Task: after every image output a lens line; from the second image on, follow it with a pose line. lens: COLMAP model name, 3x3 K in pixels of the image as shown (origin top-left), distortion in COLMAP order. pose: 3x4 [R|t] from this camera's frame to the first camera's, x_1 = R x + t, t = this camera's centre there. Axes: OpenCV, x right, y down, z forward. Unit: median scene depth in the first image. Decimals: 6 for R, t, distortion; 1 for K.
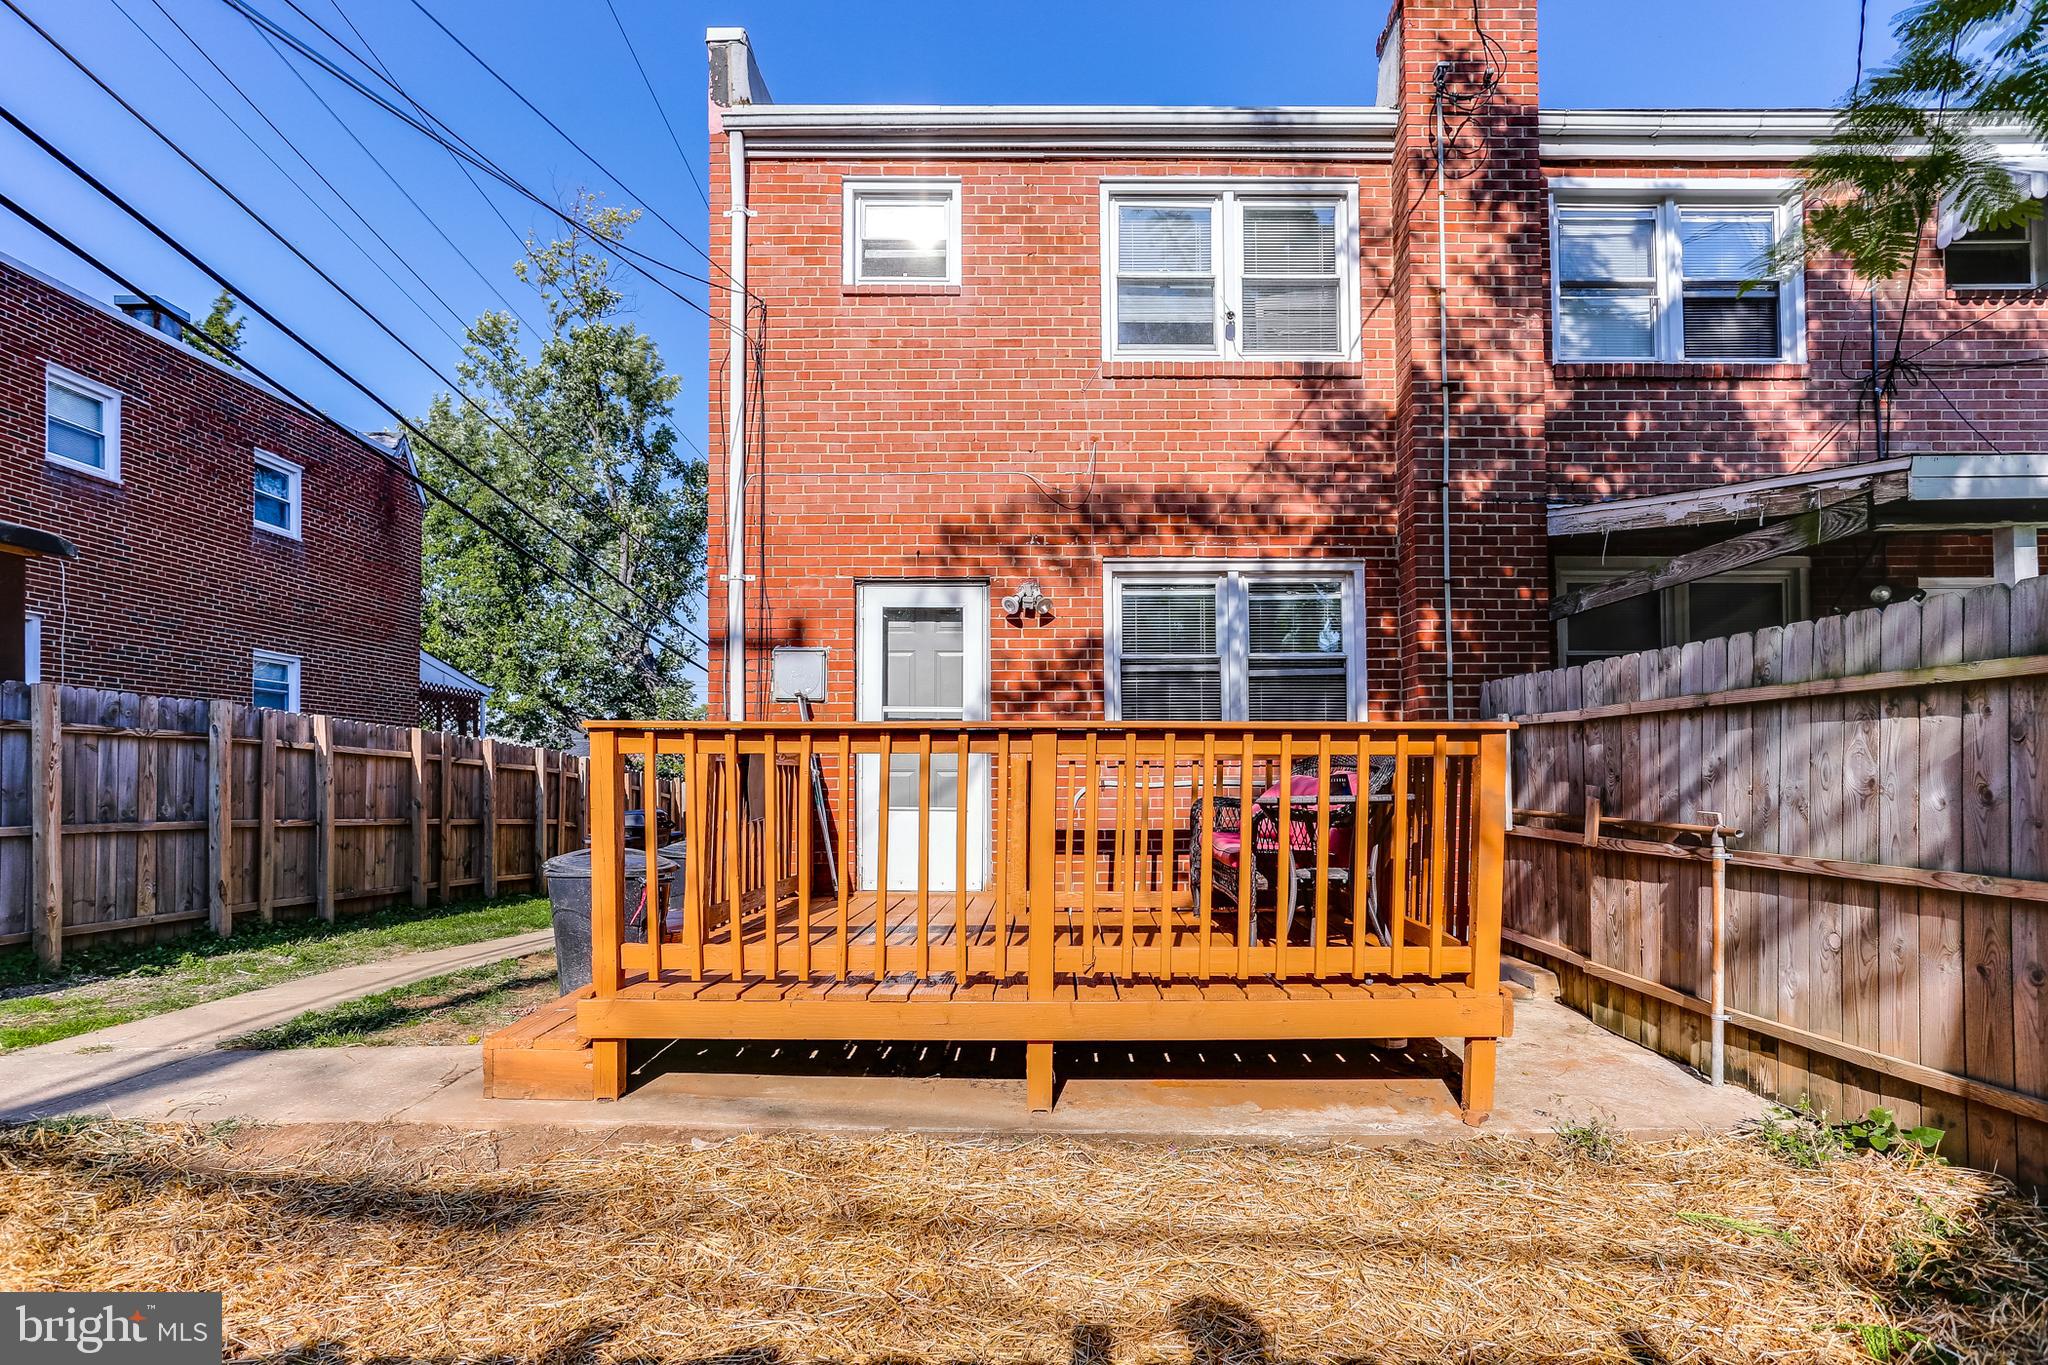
lens RADIAL K [[993.9, 0, 1031.1], [0, 993.9, 749.1], [0, 0, 1]] dist [-0.034581, 0.018191]
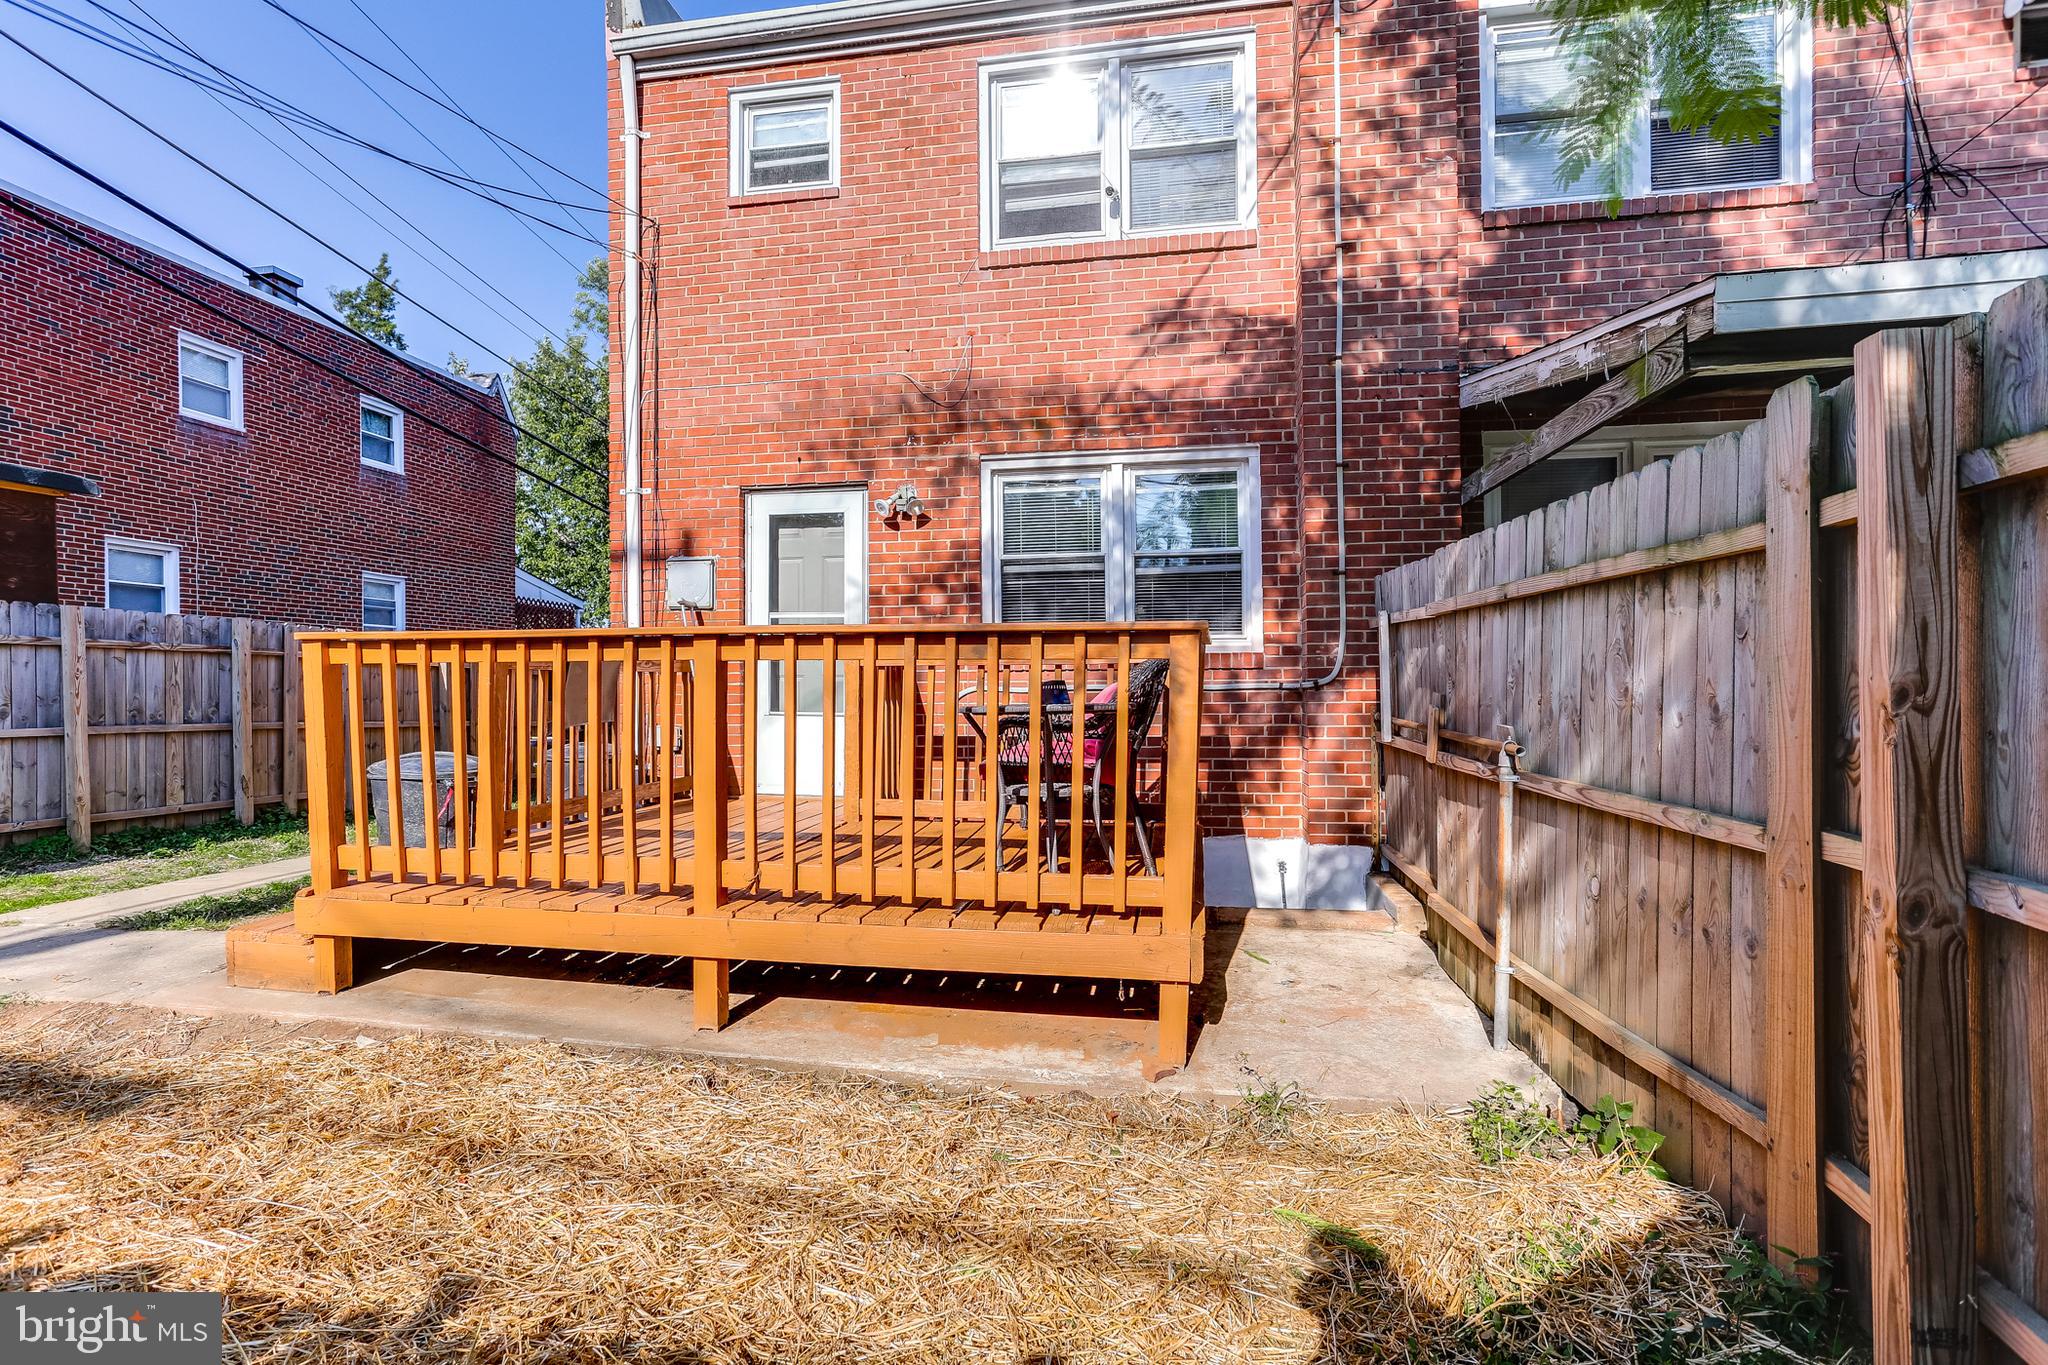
lens RADIAL K [[958.8, 0, 1012.0], [0, 958.8, 673.4], [0, 0, 1]] dist [-0.032912, 0.018335]
pose [[0.984322, -0.004573, -0.176324, 0.265890], [0.008465, 0.999737, 0.021327, -0.000450], [0.176180, -0.022485, 0.984101, 0.080686]]
